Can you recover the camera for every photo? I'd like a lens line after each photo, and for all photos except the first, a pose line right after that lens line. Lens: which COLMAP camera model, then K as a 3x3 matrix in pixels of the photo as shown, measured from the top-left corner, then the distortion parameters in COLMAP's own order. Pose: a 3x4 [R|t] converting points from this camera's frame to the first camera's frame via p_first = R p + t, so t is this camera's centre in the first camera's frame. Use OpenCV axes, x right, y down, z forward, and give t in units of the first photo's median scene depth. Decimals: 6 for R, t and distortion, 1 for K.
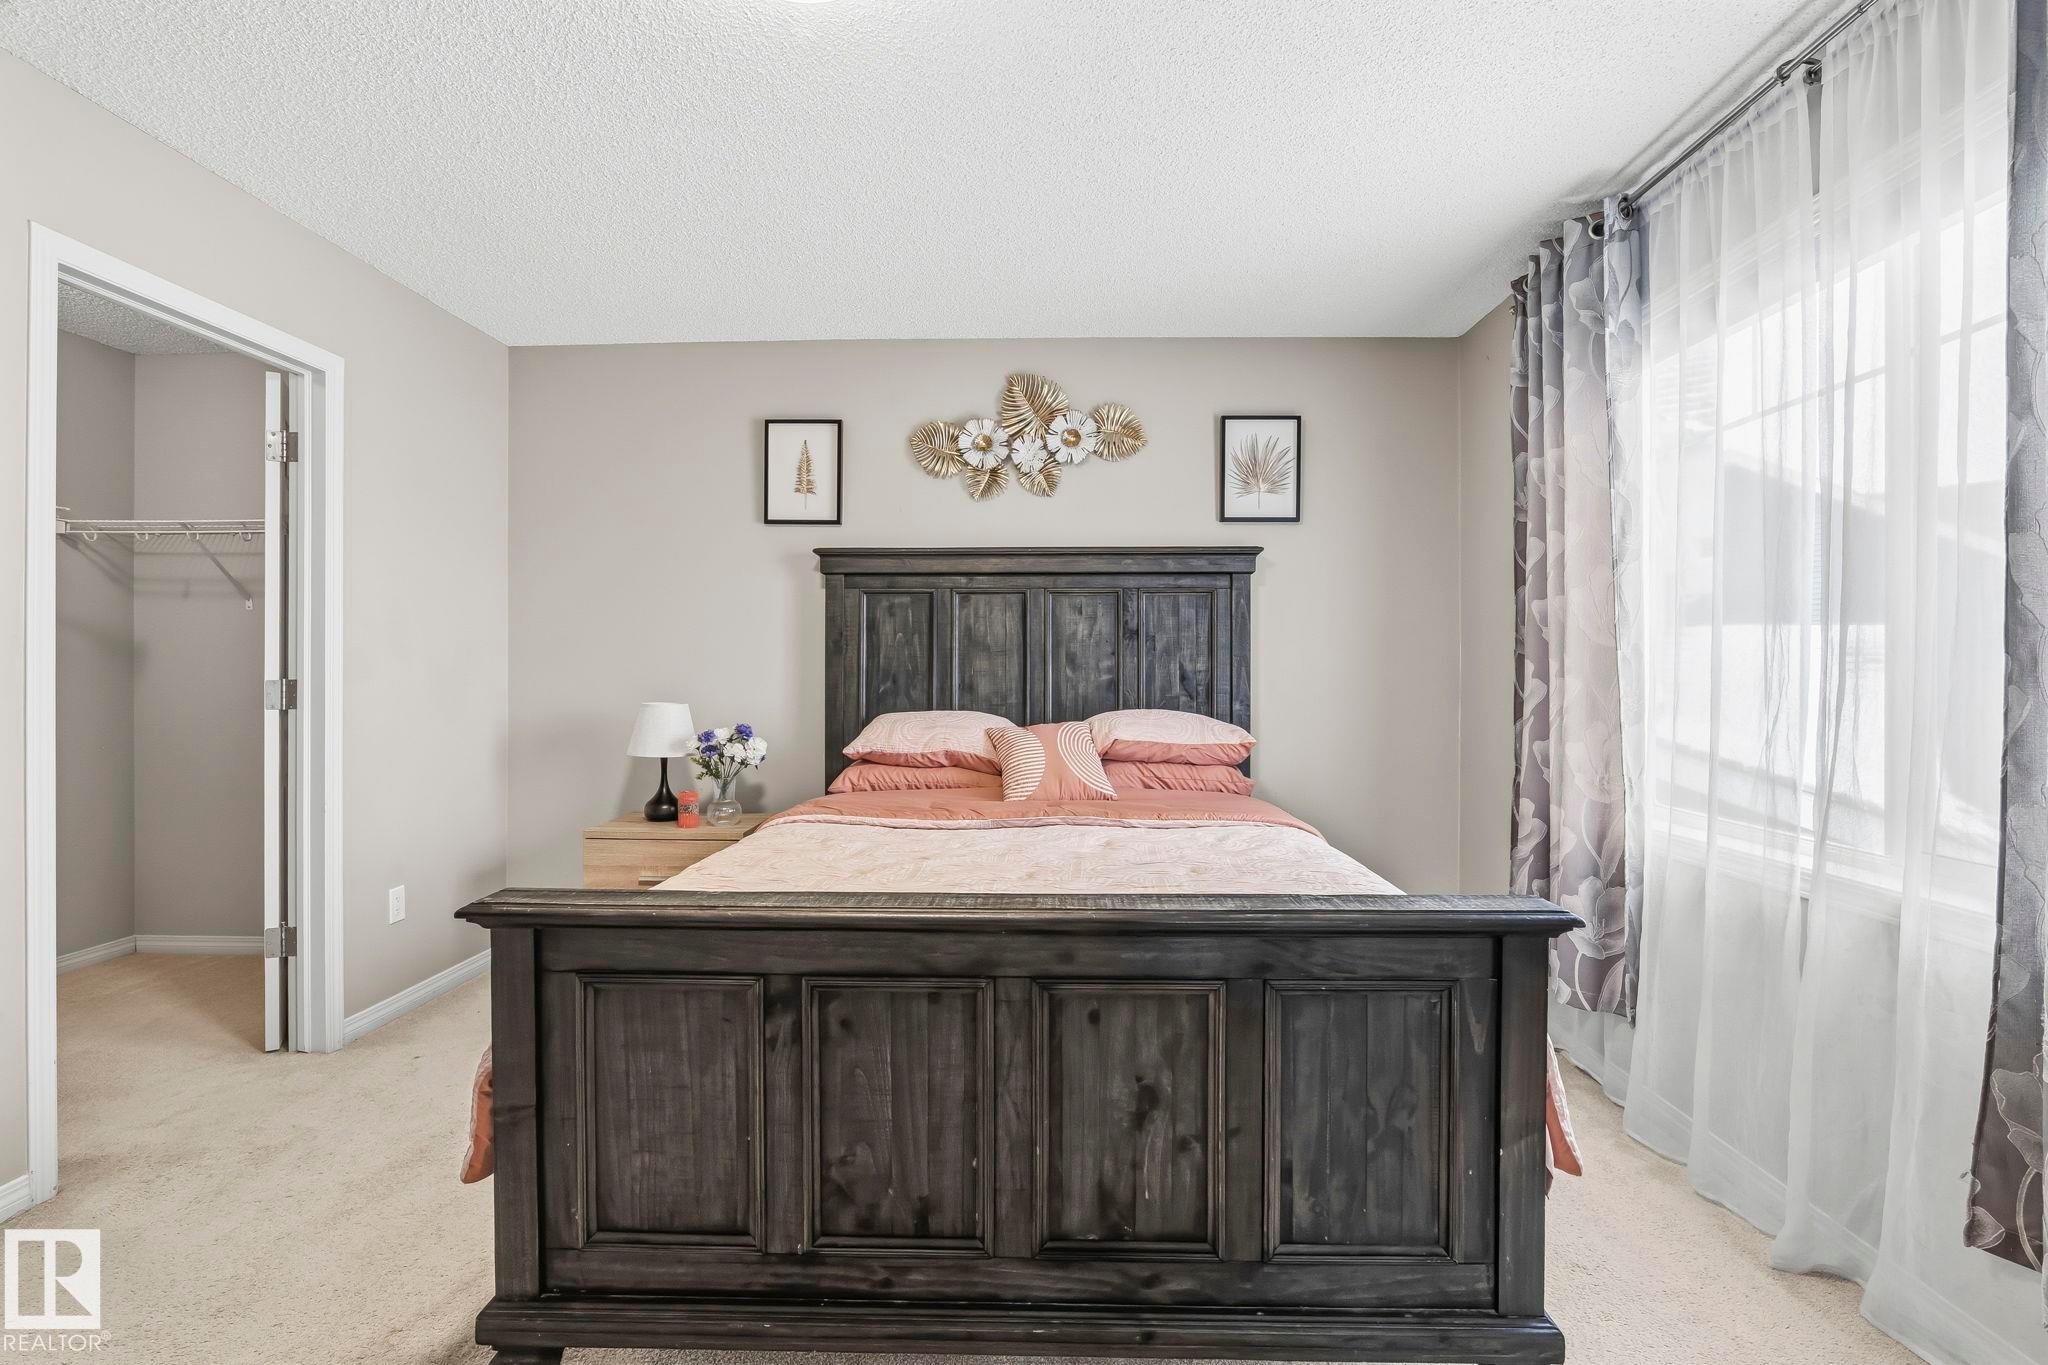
lens RADIAL K [[952.5, 0, 1025.7], [0, 952.5, 678.1], [0, 0, 1]] dist [-0.016693, 0.003878]
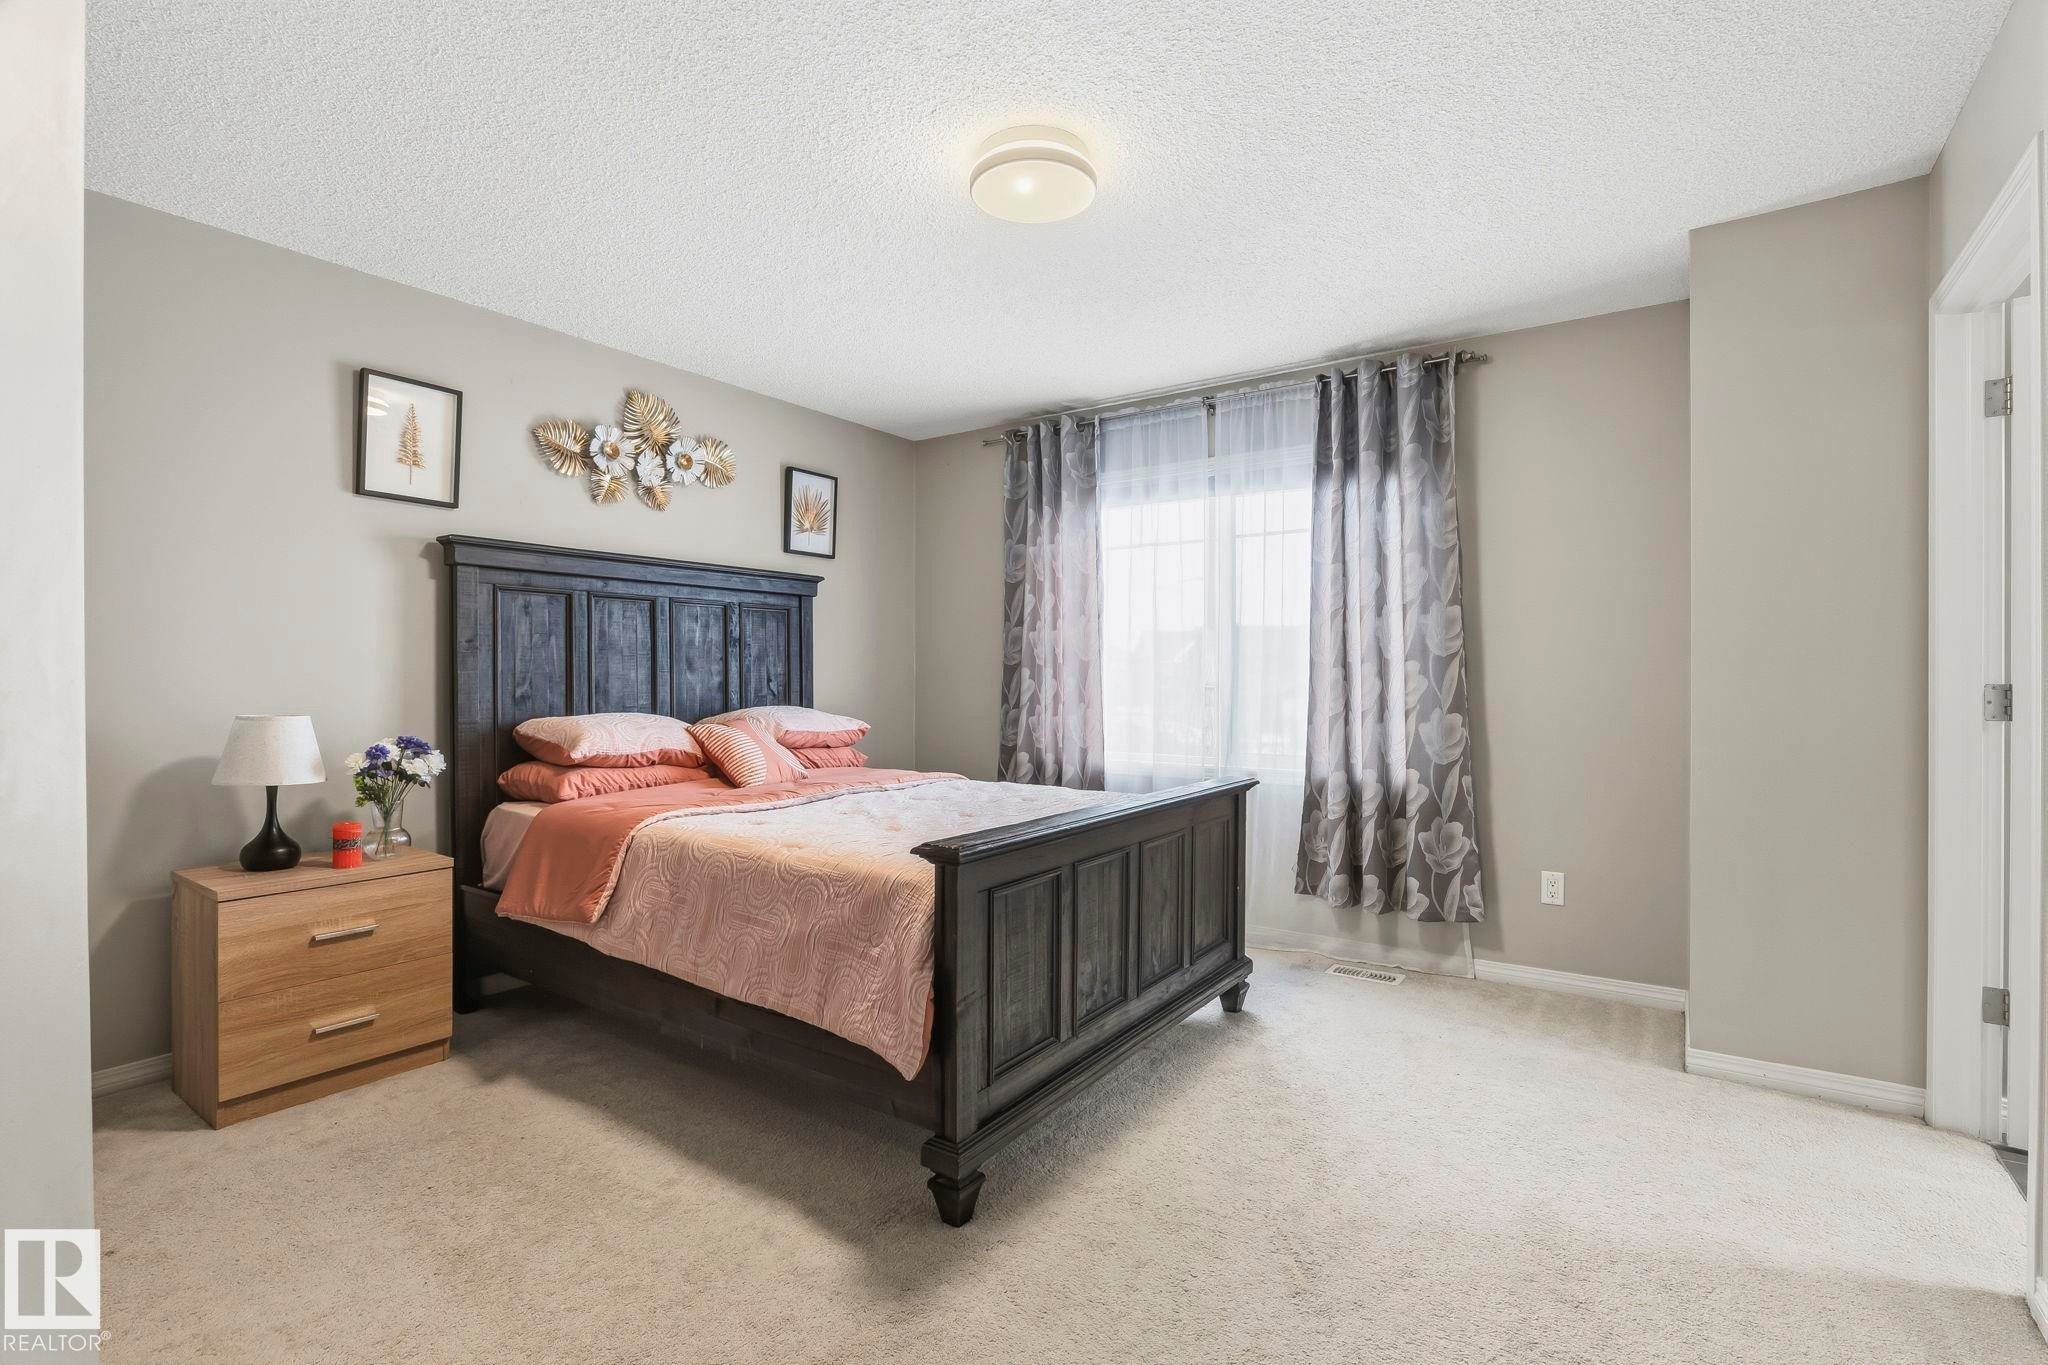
lens RADIAL K [[952.5, 0, 1024.2], [0, 952.5, 678.5], [0, 0, 1]] dist [-0.016693, 0.003878]
pose [[0.546219, -0.002966, 0.837637, -0.661675], [0.005388, 0.999985, 0.000028, -0.000038], [-0.837625, 0.004498, 0.546227, 0.074351]]
